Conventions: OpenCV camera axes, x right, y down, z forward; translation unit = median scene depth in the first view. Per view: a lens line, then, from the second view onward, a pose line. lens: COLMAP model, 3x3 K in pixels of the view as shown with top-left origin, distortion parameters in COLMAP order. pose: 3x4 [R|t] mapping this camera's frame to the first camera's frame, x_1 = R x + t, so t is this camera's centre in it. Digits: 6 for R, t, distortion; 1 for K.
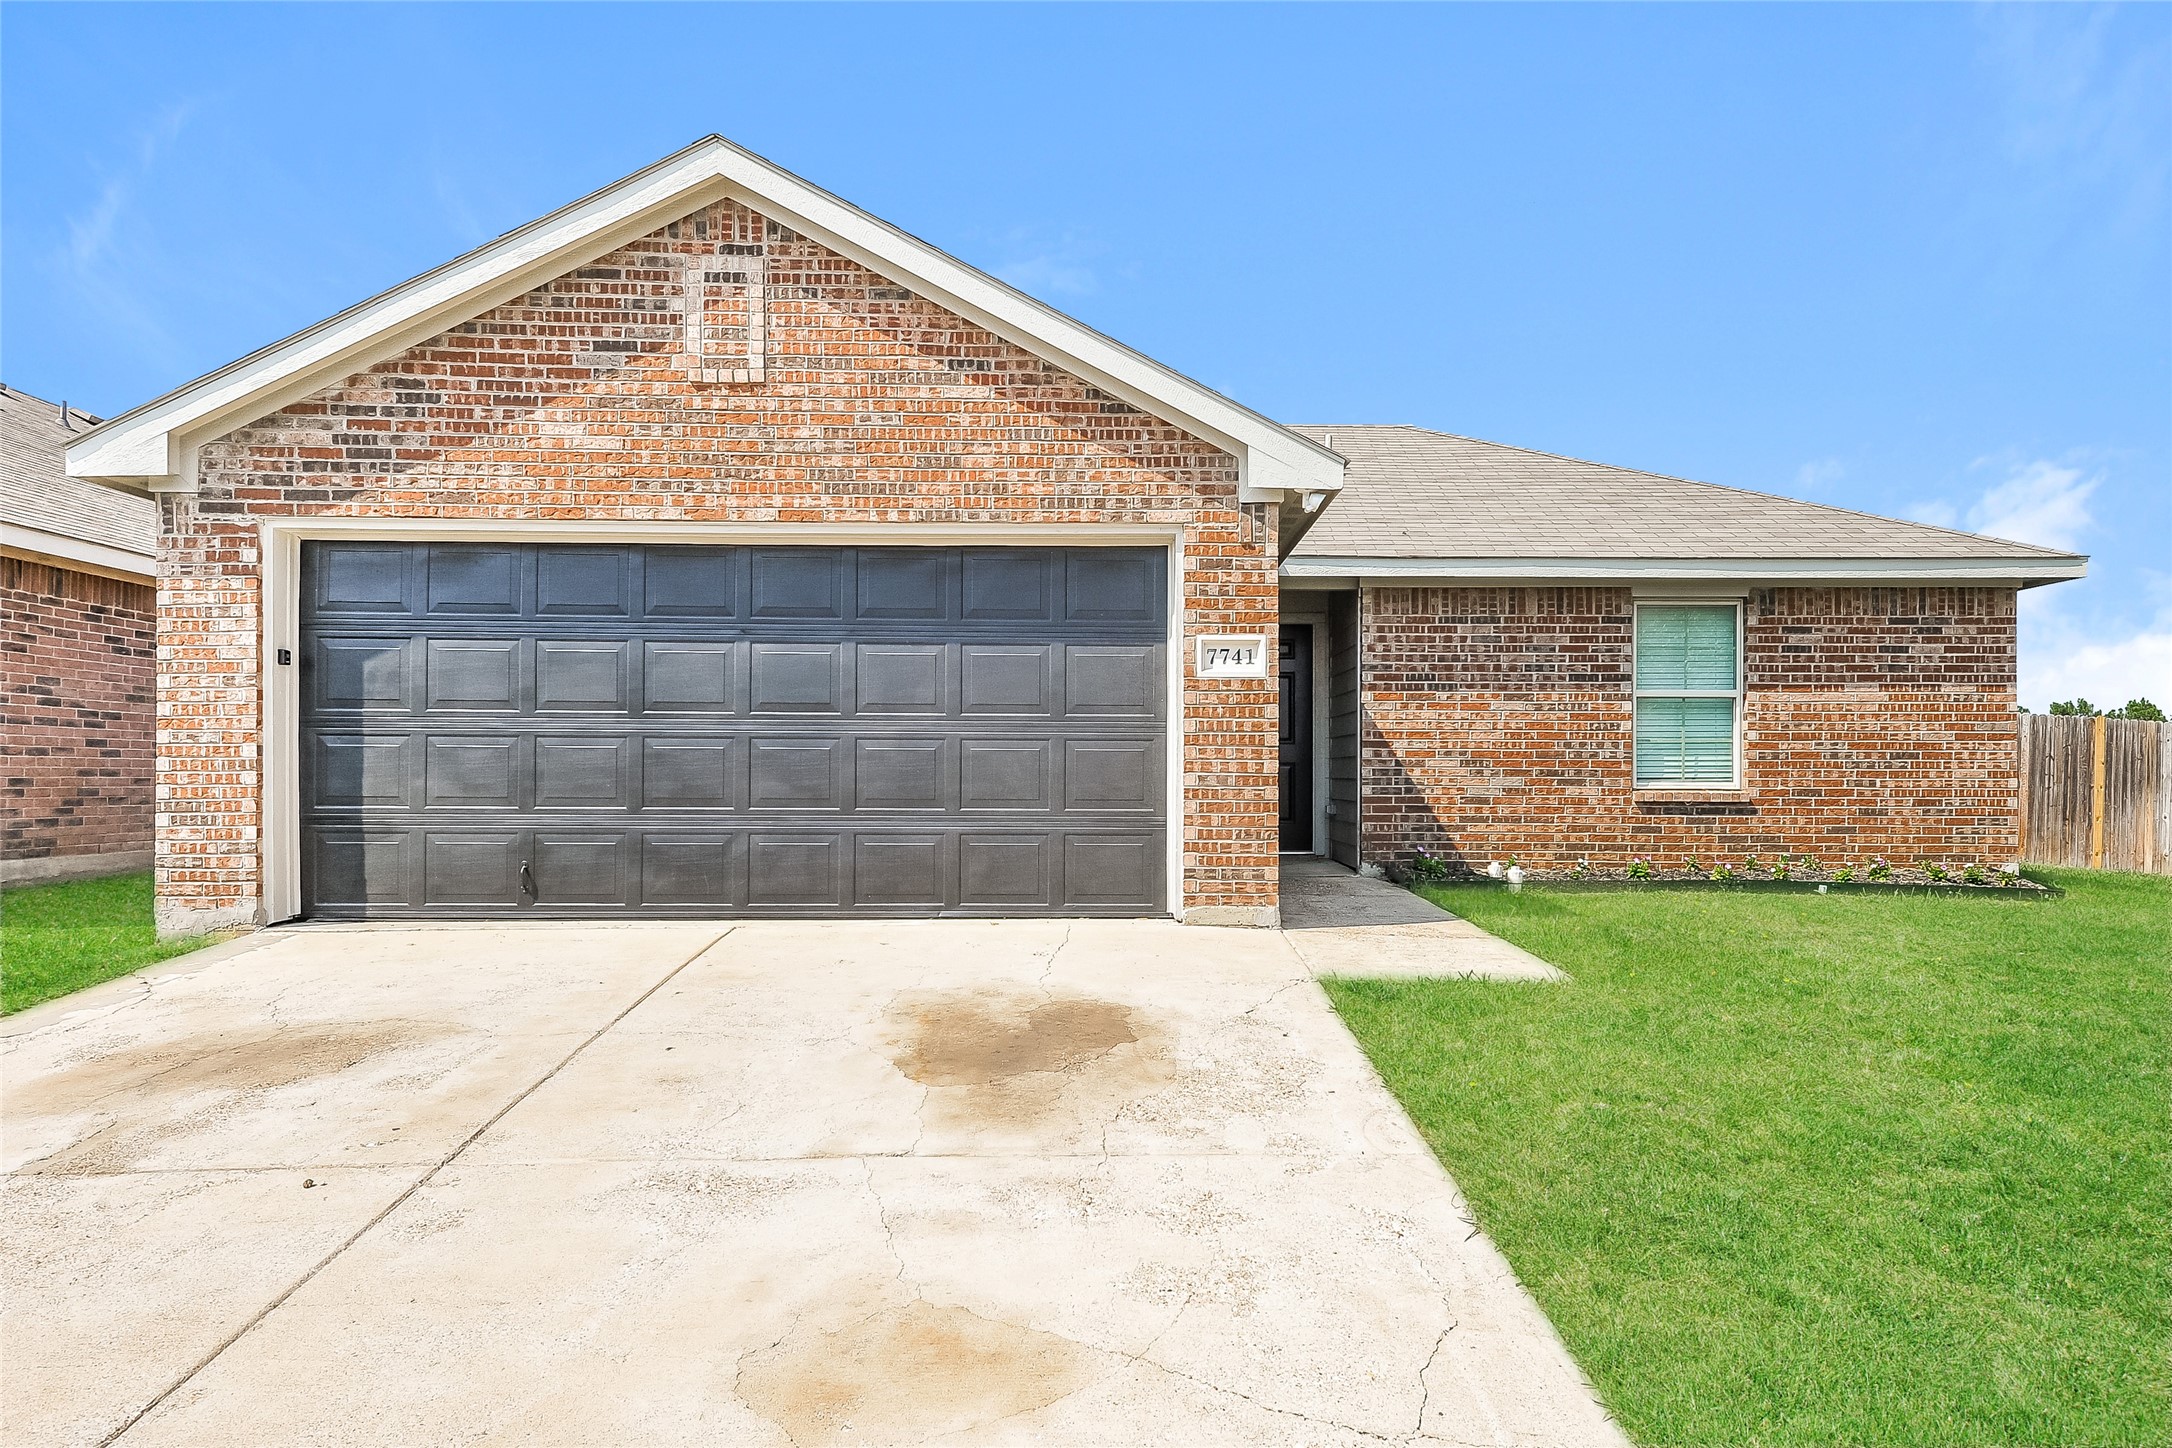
lens RADIAL K [[1284.9, 0, 1085.5], [0, 1284.9, 739.8], [0, 0, 1]] dist [0.017475, -0.000962]
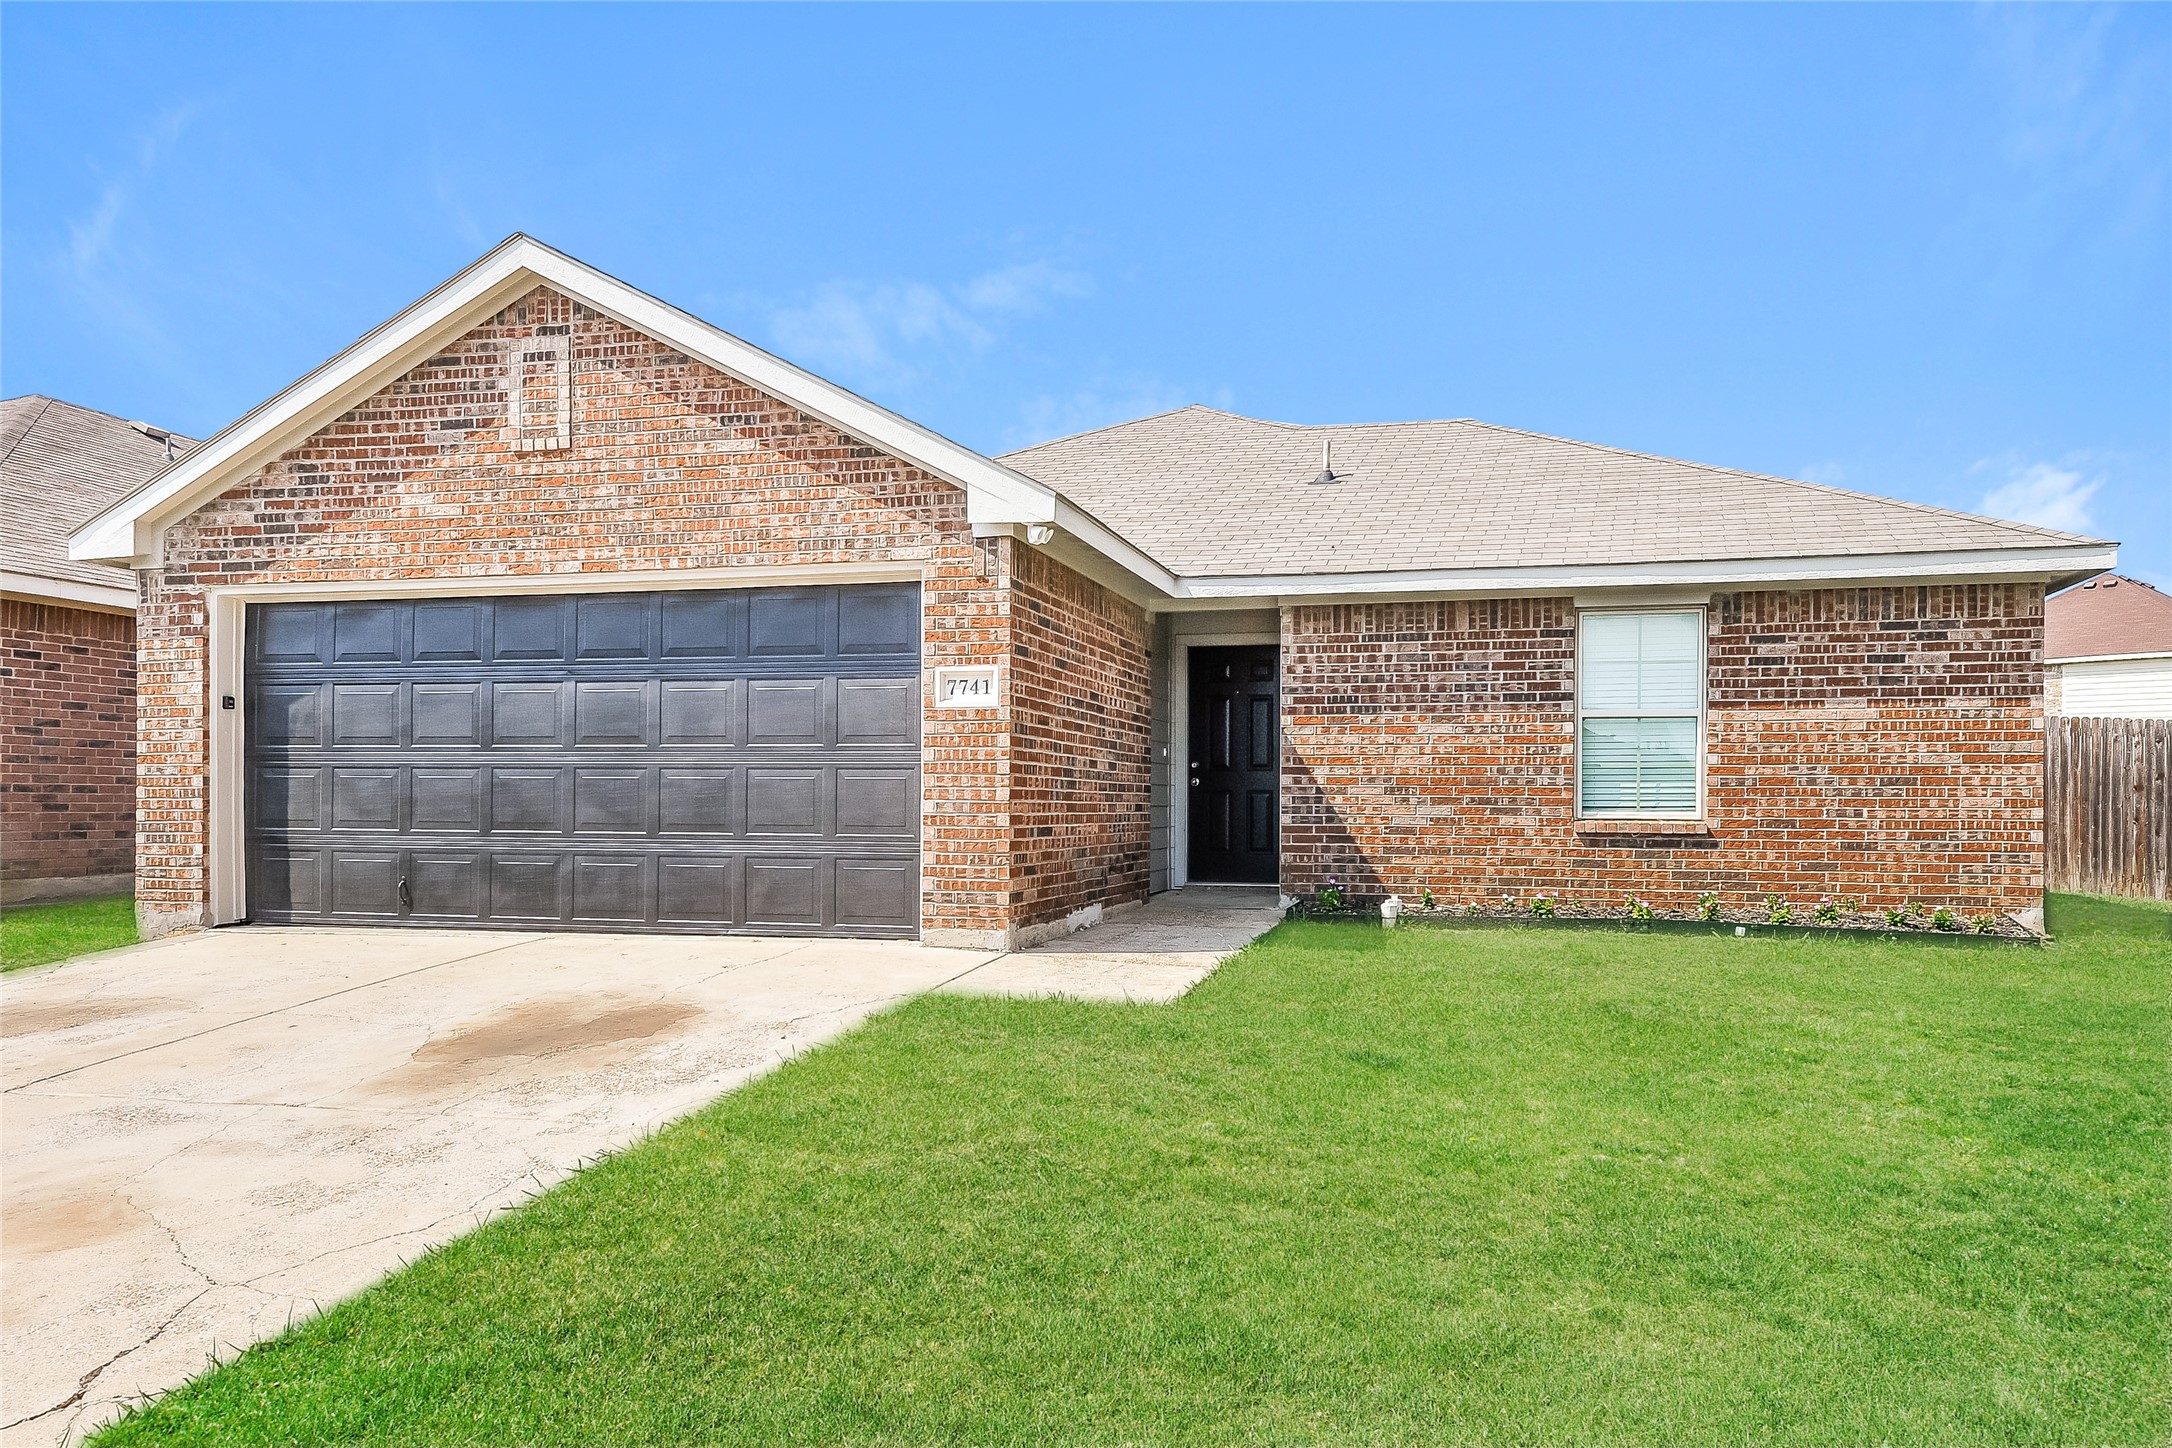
lens RADIAL K [[1415.6, 0, 1099.7], [0, 1415.6, 770.2], [0, 0, 1]] dist [0.004549, 0.000373]
pose [[0.969372, -0.004509, -0.245554, 0.478140], [0.005293, 0.999983, 0.002532, -0.000637], [0.245538, -0.003754, 0.969380, -0.070688]]
